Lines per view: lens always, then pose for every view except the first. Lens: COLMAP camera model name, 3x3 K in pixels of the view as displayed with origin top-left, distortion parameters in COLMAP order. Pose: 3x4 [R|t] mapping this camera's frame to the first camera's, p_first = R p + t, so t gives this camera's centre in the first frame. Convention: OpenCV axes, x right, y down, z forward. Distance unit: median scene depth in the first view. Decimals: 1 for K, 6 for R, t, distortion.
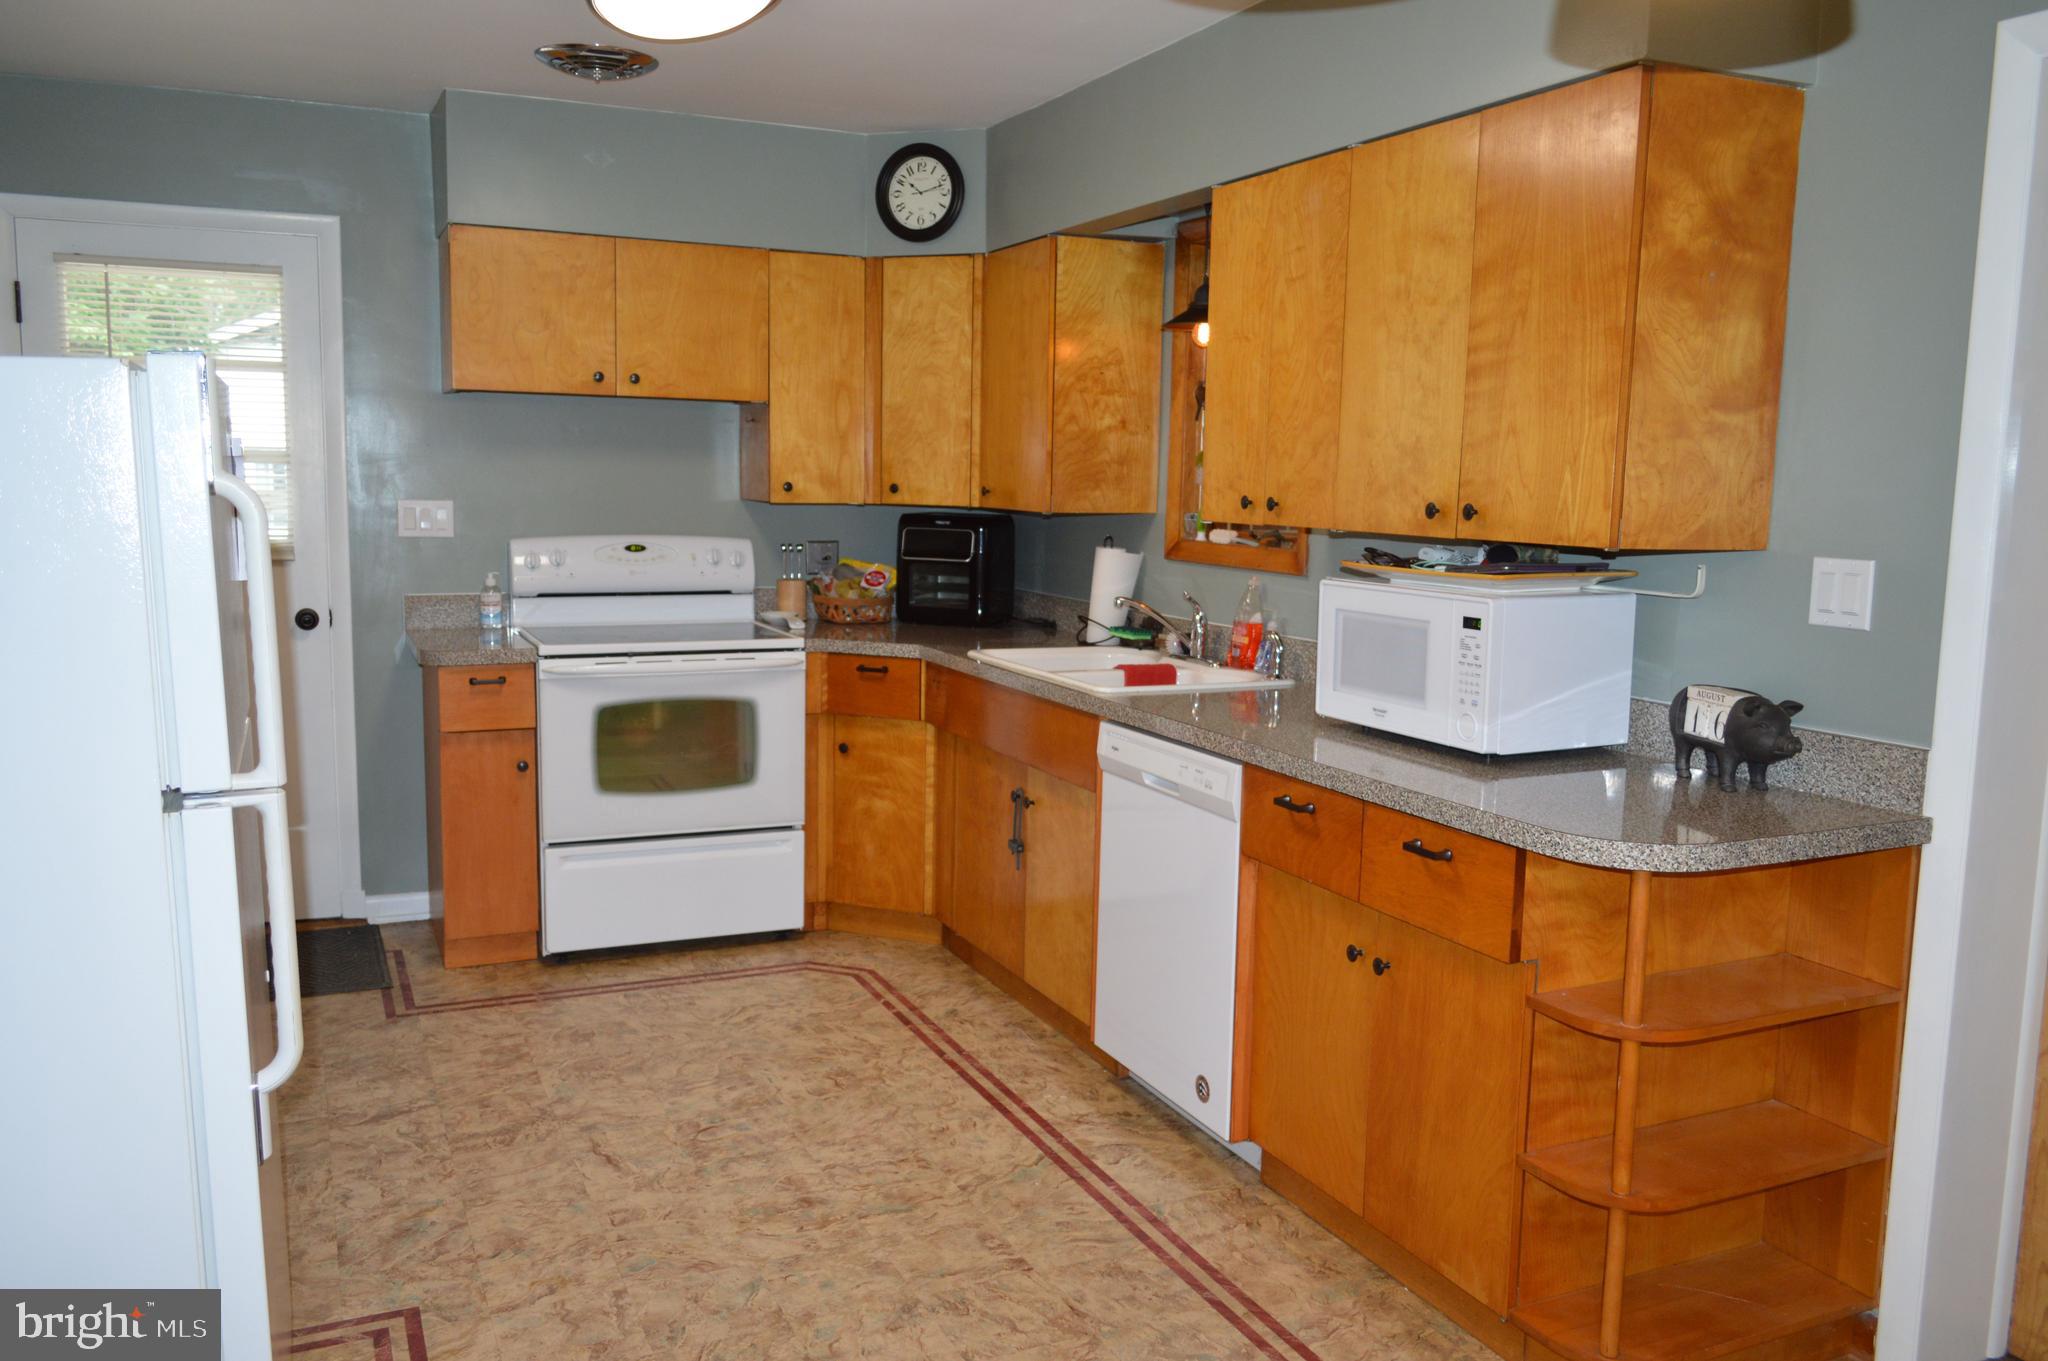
lens RADIAL K [[1614.1, 0, 1024.0], [0, 1614.1, 680.5], [0, 0, 1]] dist [-0.011261, -0.000965]
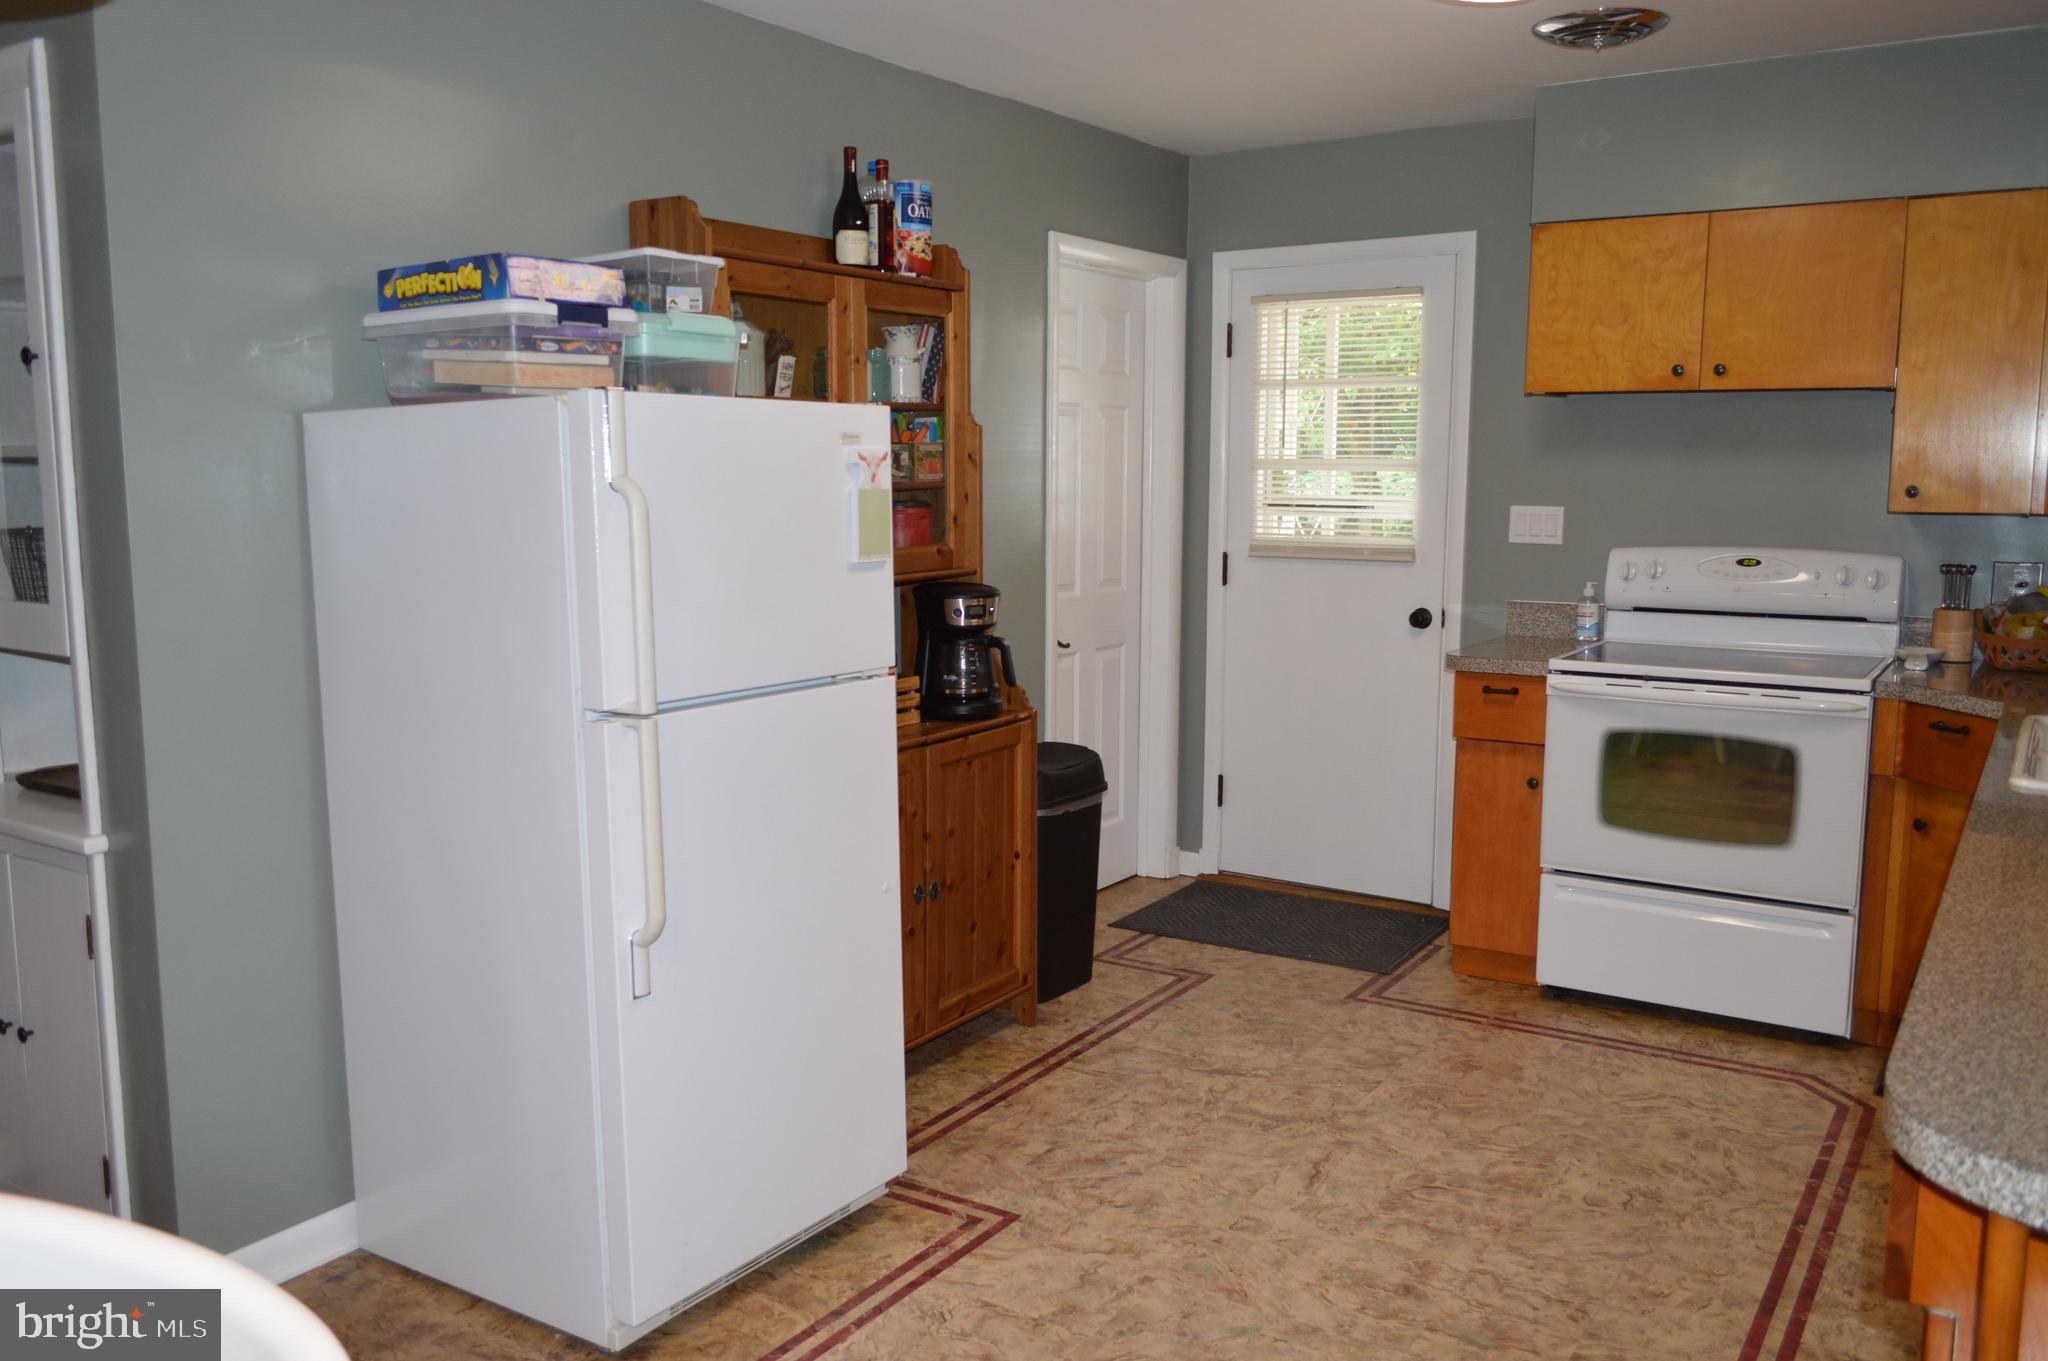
lens RADIAL K [[1614.1, 0, 1024.0], [0, 1614.1, 680.5], [0, 0, 1]] dist [-0.011261, -0.000965]
pose [[0.531085, 0.093447, -0.842150, 0.340166], [-0.099761, 0.993883, 0.047372, -0.023525], [0.841425, 0.058855, 0.537159, 0.233769]]
